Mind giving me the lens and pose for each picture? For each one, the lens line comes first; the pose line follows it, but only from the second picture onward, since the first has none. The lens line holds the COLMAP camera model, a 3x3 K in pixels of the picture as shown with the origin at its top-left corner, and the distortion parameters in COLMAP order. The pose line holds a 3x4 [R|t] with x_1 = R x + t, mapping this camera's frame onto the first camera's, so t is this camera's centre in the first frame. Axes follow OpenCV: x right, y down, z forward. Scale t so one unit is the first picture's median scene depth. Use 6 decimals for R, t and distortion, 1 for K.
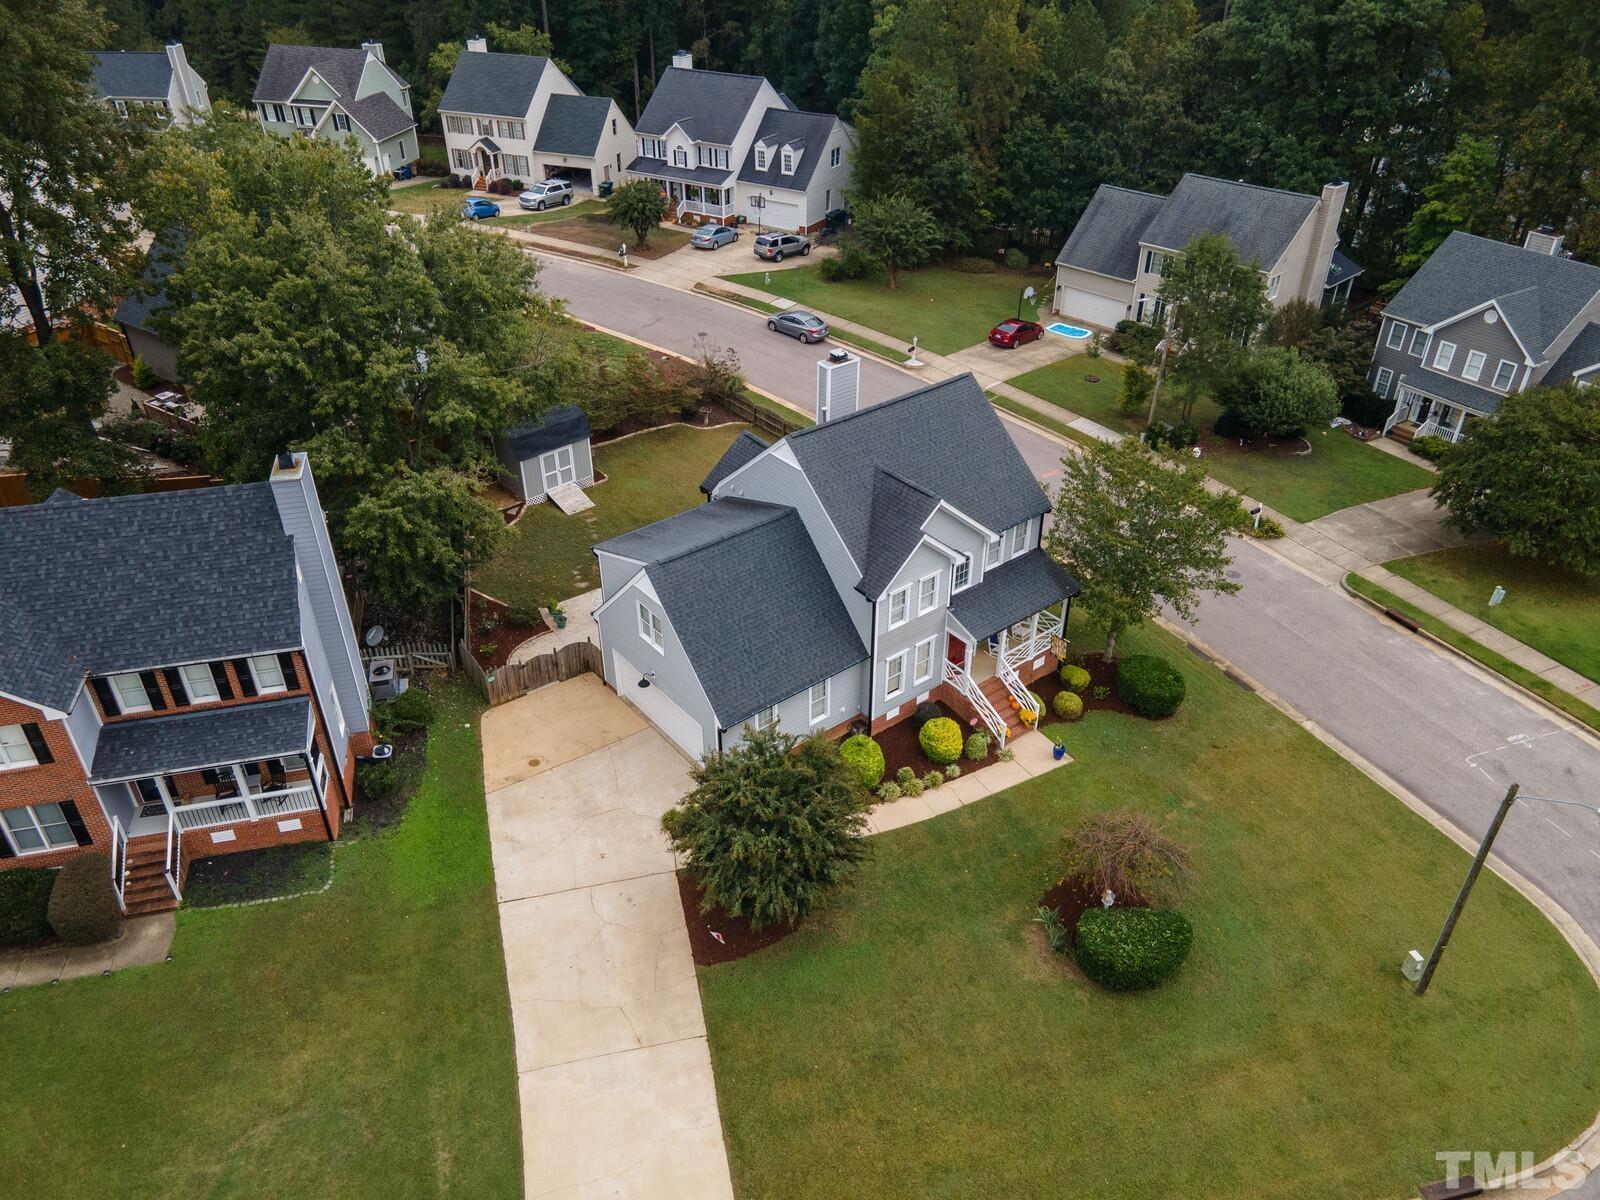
lens RADIAL K [[1127.6, 0, 791.3], [0, 1127.6, 599.3], [0, 0, 1]] dist [0.030879, 0.006491]
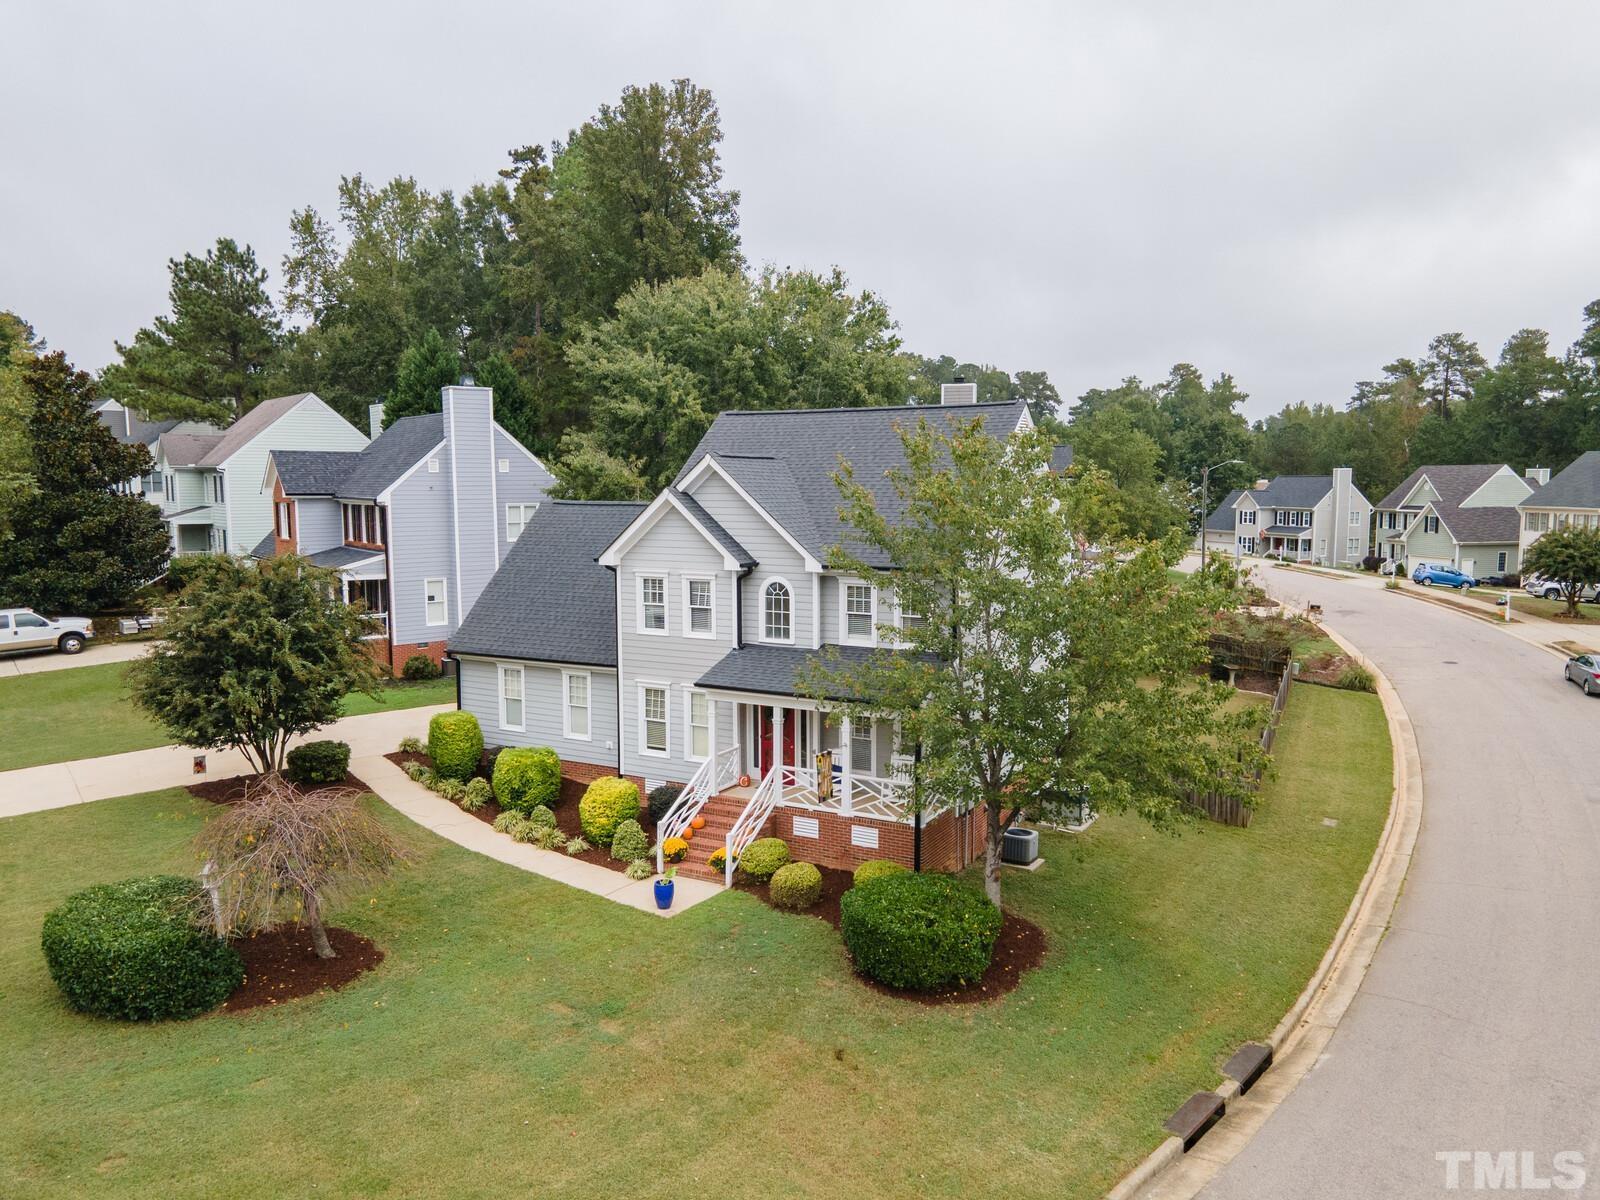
lens RADIAL K [[1137.5, 0, 816.6], [0, 1137.5, 590.9], [0, 0, 1]] dist [0.023829, 0.006482]
pose [[0.409315, 0.099242, -0.906980, 0.731546], [-0.505378, 0.852301, -0.134815, 0.041886], [0.759641, 0.513550, 0.399015, 0.716265]]
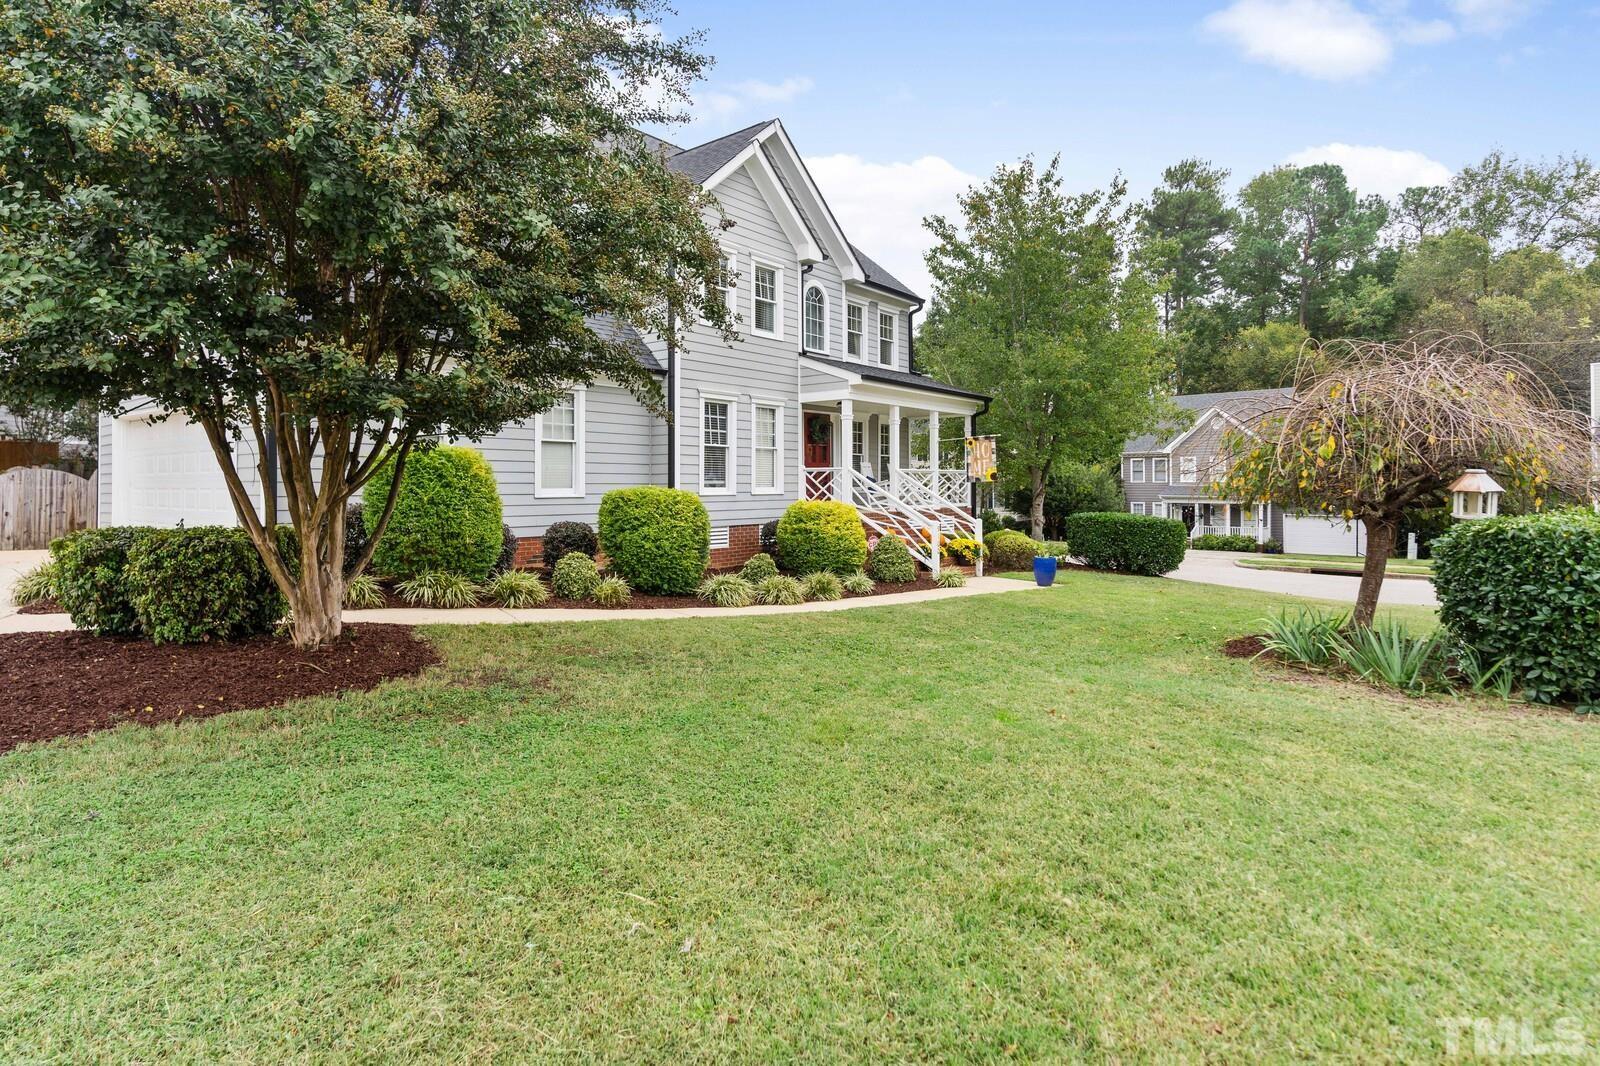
lens RADIAL K [[836.9, 0, 780.5], [0, 836.9, 498.2], [0, 0, 1]] dist [-0.001469, 0.002159]
pose [[0.976424, 0.008663, 0.215690, 0.036041], [0.108683, 0.843582, -0.525887, 0.279372], [-0.186508, 0.536931, 0.822752, 0.658407]]
